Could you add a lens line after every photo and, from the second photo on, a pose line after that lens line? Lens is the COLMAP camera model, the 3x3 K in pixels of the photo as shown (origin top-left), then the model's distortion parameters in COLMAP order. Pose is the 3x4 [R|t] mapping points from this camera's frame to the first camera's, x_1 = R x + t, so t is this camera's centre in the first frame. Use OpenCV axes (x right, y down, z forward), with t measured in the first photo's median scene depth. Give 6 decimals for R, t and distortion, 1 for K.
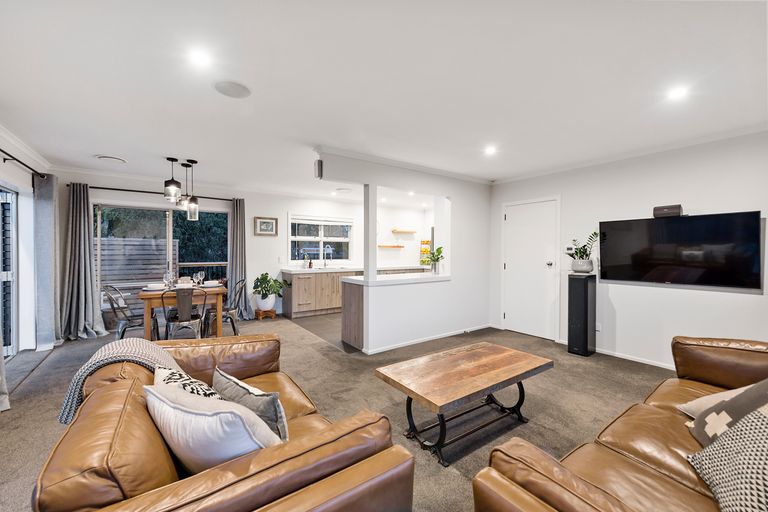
lens RADIAL K [[302.8, 0, 382.7], [0, 302.8, 251.5], [0, 0, 1]] dist [0.003445, -0.000729]
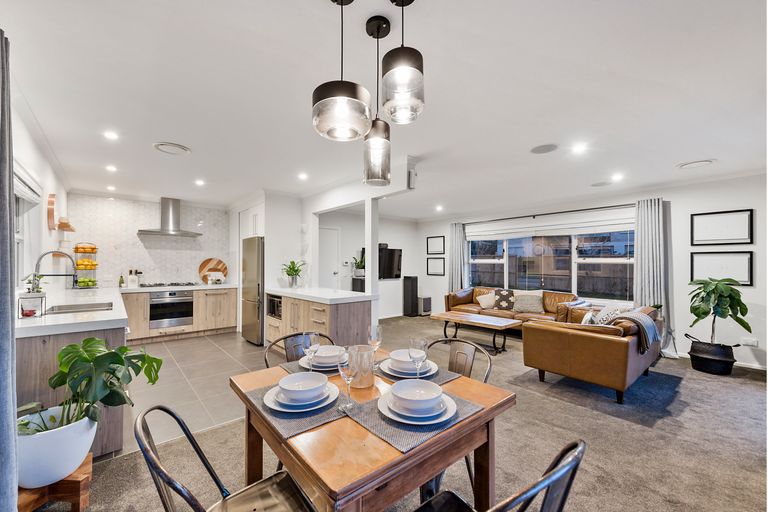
lens RADIAL K [[302.8, 0, 381.2], [0, 302.8, 261.5], [0, 0, 1]] dist [0.003445, -0.000729]
pose [[-0.098858, 0.005308, 0.995087, -0.668665], [-0.000443, 0.999985, -0.005379, -0.005790], [-0.995101, -0.000972, -0.098854, 0.702041]]
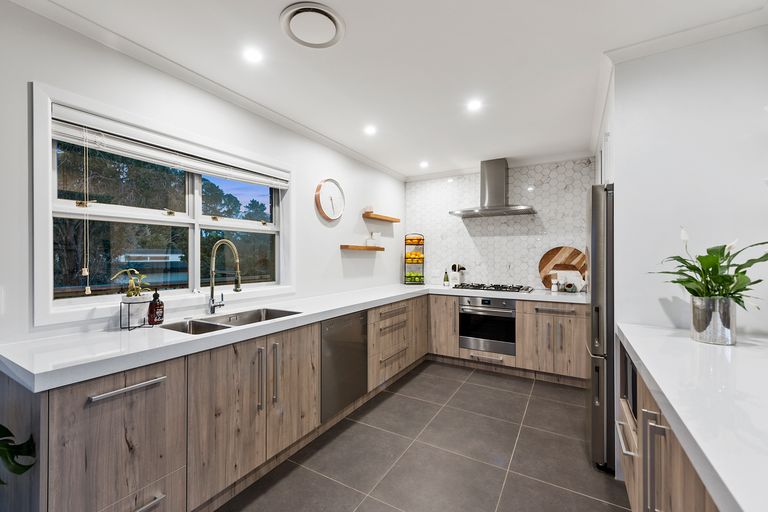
lens RADIAL K [[327.1, 0, 380.7], [0, 327.1, 256.3], [0, 0, 1]] dist [0.017820, -0.000881]
pose [[0.920352, -0.004232, 0.391067, -0.184677], [0.006388, 0.999971, -0.004213, -0.002847], [-0.391038, 0.006375, 0.920352, 0.715634]]
